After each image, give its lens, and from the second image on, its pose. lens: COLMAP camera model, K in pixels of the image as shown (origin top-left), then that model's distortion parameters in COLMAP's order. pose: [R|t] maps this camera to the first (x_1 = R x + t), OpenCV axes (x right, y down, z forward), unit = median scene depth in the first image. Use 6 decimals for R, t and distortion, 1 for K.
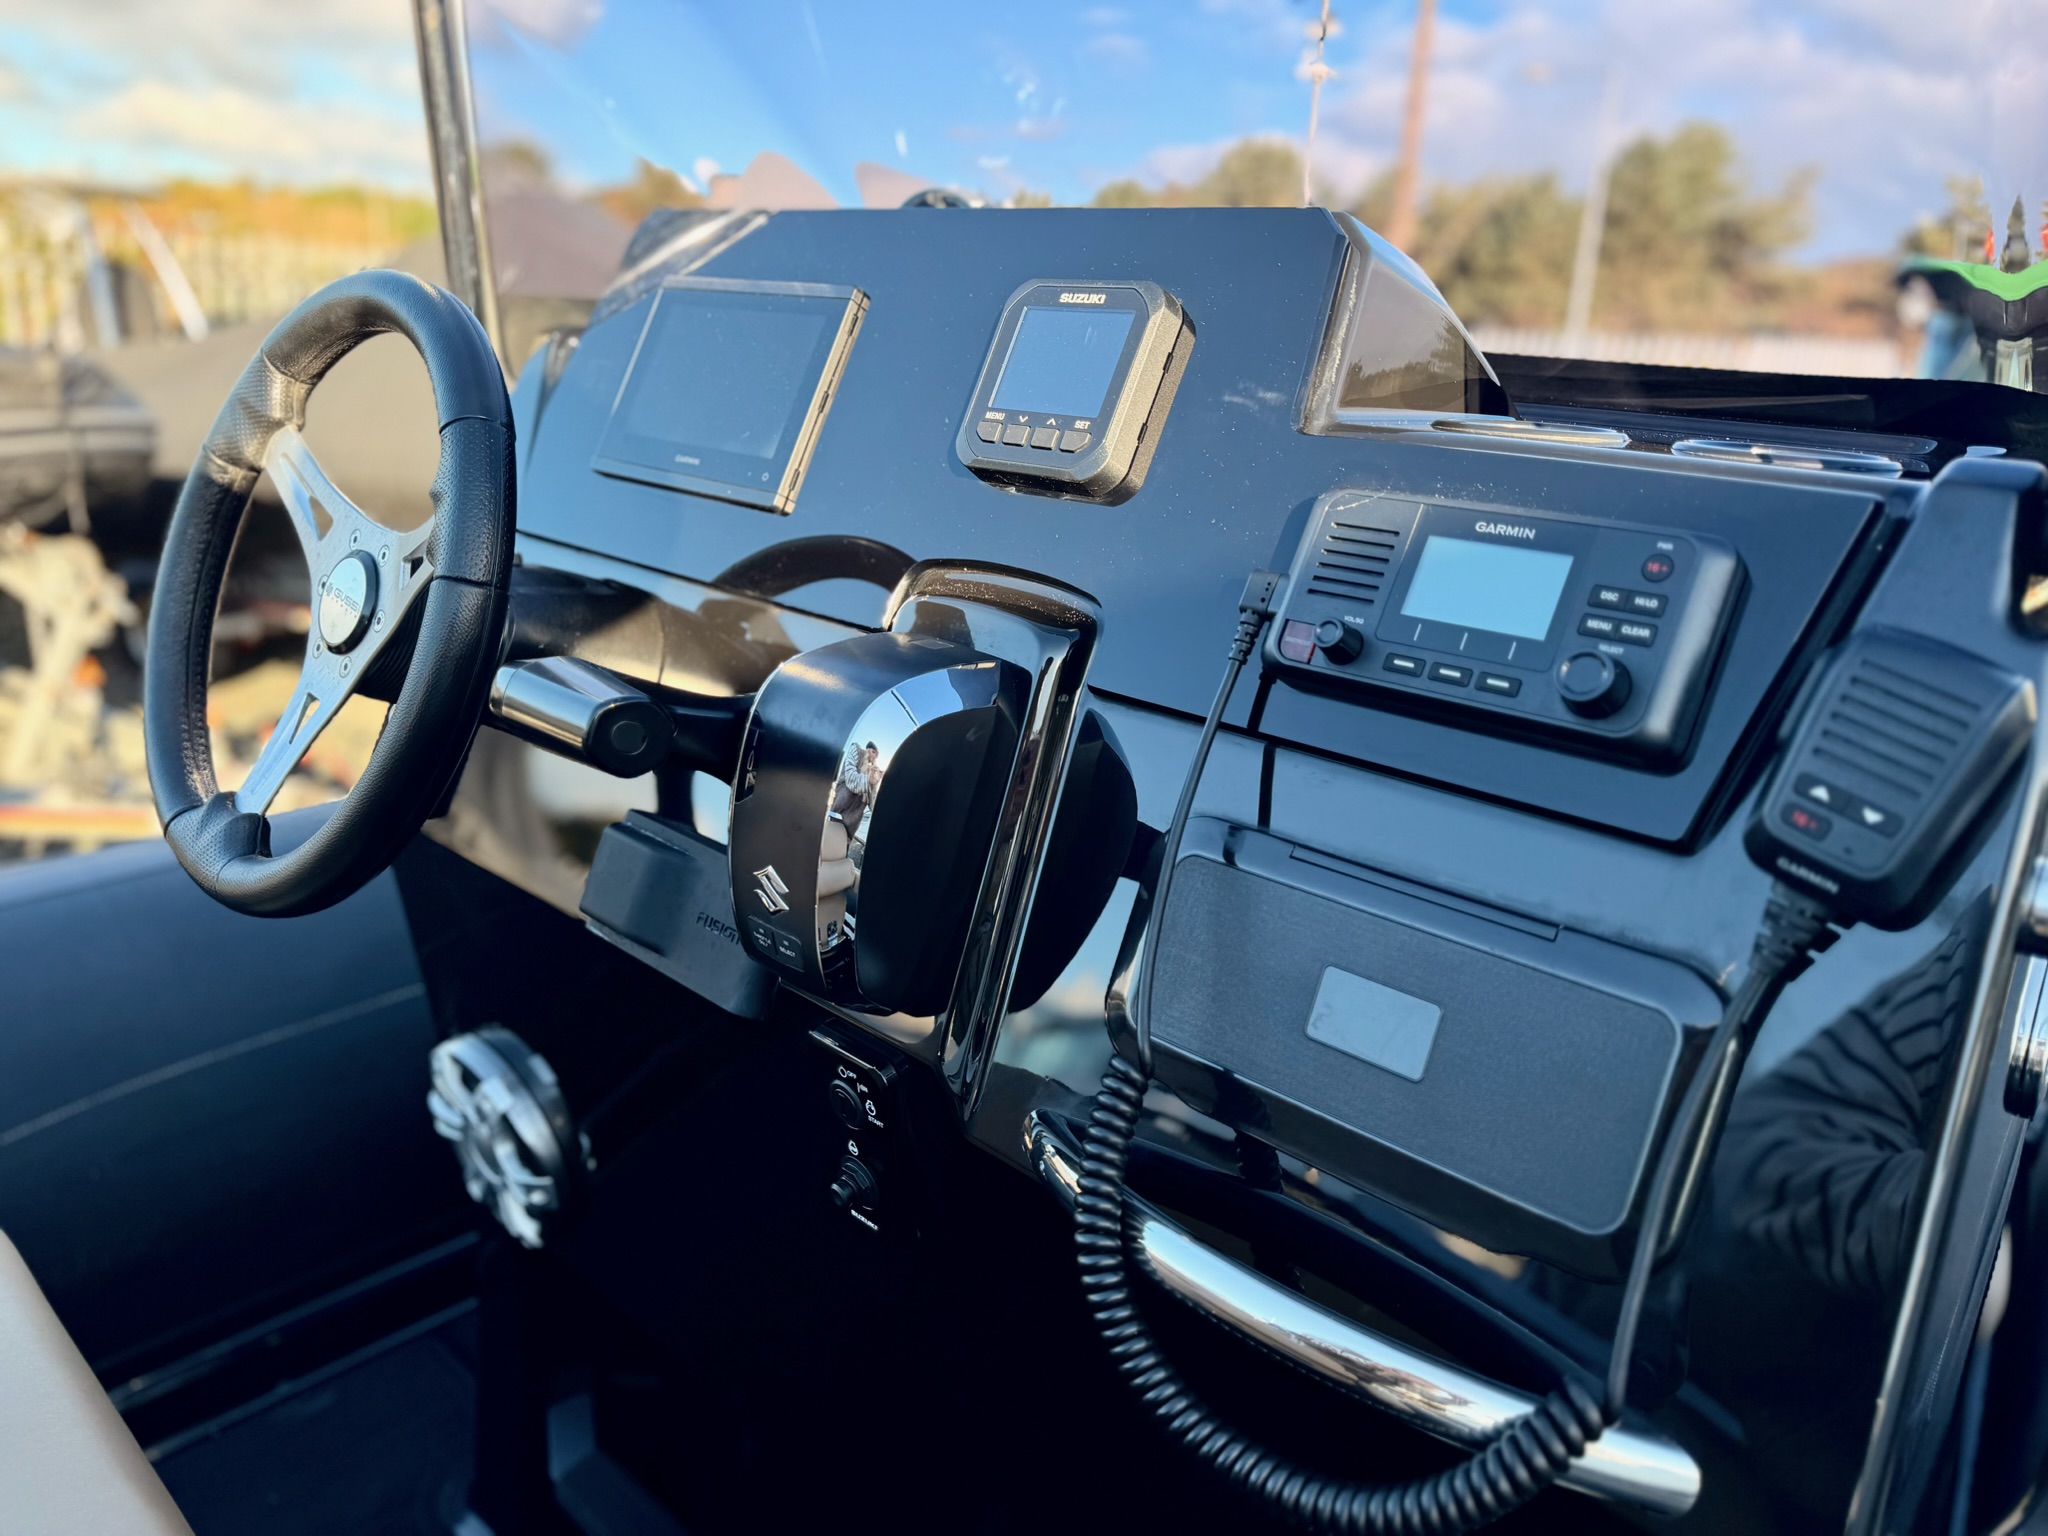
lens RADIAL K [[1455.8, 0, 1024.0], [0, 1455.8, 768.0], [0, 0, 1]] dist [-0.000854, -0.003764]
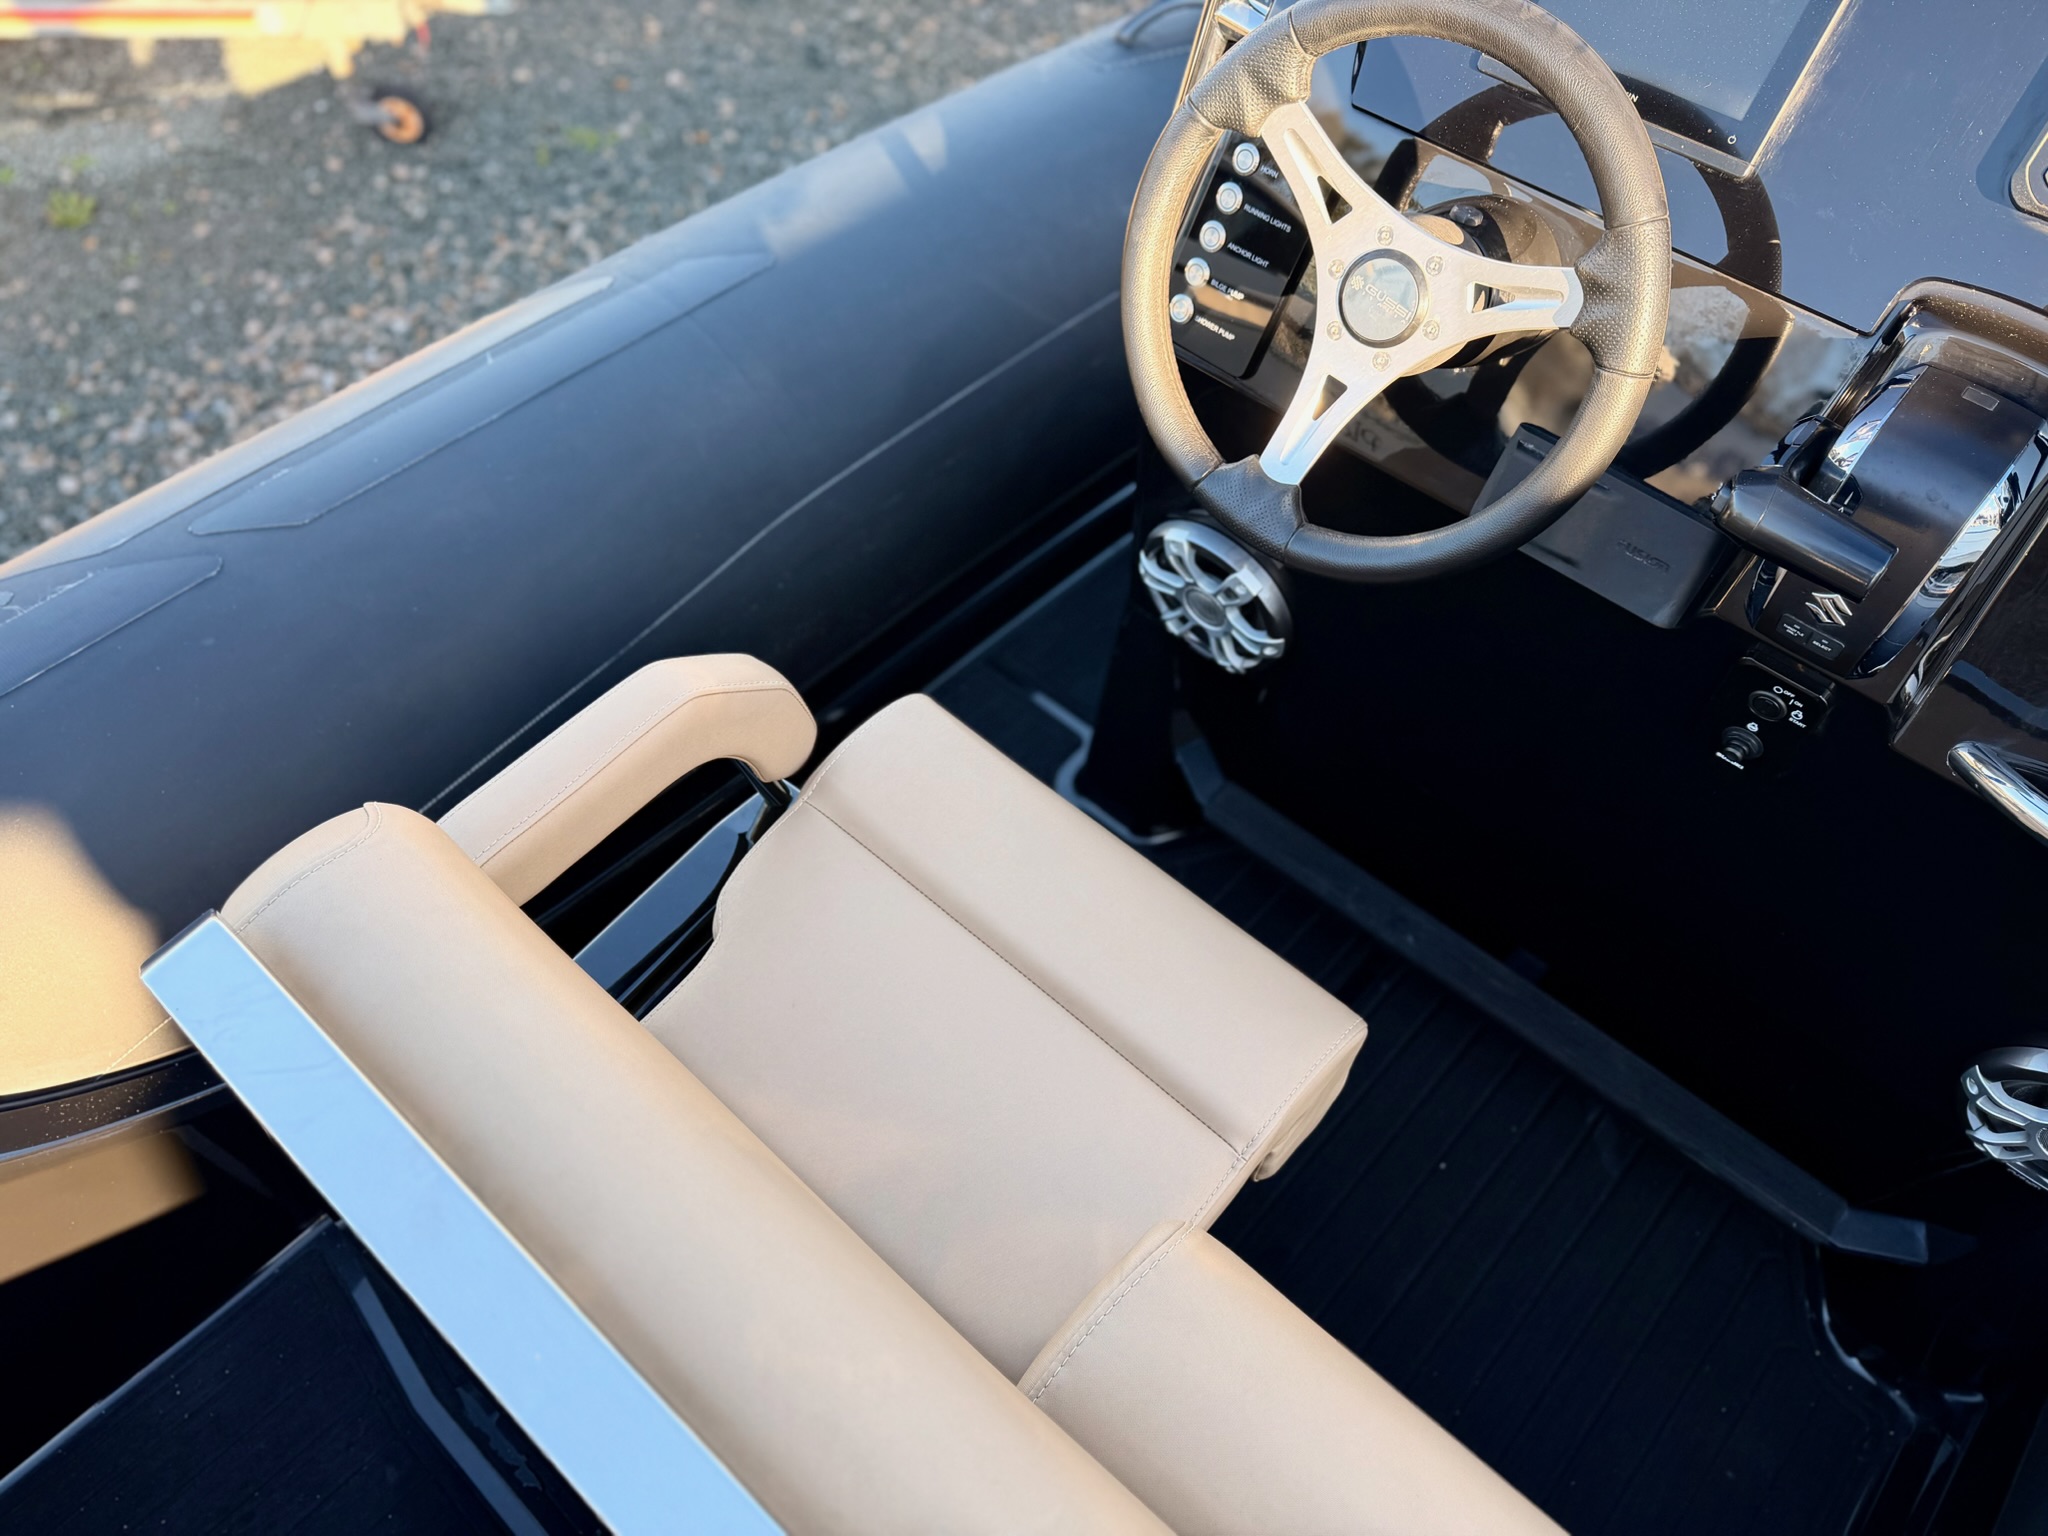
lens RADIAL K [[1455.8, 0, 1024.0], [0, 1455.8, 768.0], [0, 0, 1]] dist [-0.000854, -0.003764]
pose [[0.998026, -0.039483, 0.048830, -0.846291], [0.003417, 0.810596, 0.585595, -0.499468], [-0.062702, -0.584273, 0.809132, -0.090756]]
